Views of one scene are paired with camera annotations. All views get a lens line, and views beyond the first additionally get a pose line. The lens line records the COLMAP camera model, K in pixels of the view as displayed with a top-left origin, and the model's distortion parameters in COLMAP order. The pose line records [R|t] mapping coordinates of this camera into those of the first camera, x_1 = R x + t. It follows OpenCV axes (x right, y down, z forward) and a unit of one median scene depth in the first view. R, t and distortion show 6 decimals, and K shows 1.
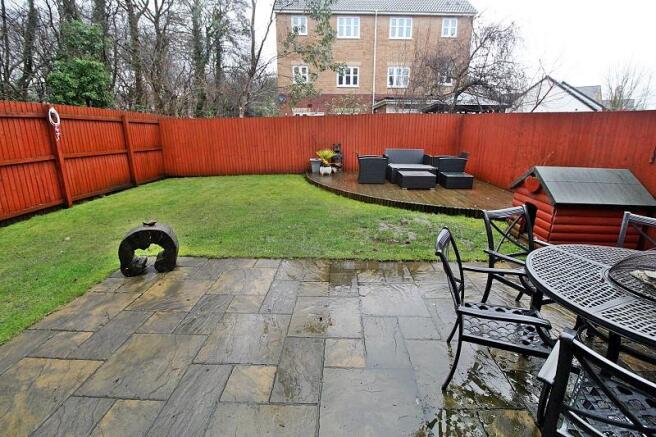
lens RADIAL K [[311.2, 0, 327.6], [0, 311.2, 205.7], [0, 0, 1]] dist [-0.013469, -0.004852]
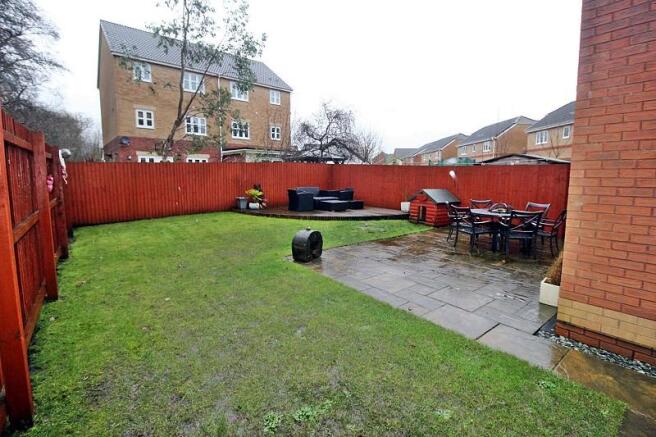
lens RADIAL K [[311.2, 0, 328.7], [0, 311.2, 215.2], [0, 0, 1]] dist [-0.013469, -0.004852]
pose [[0.759315, -0.077512, 0.646090, -0.486476], [0.151010, 0.986765, -0.059090, 0.032602], [-0.632959, 0.142434, 0.760970, -0.092727]]
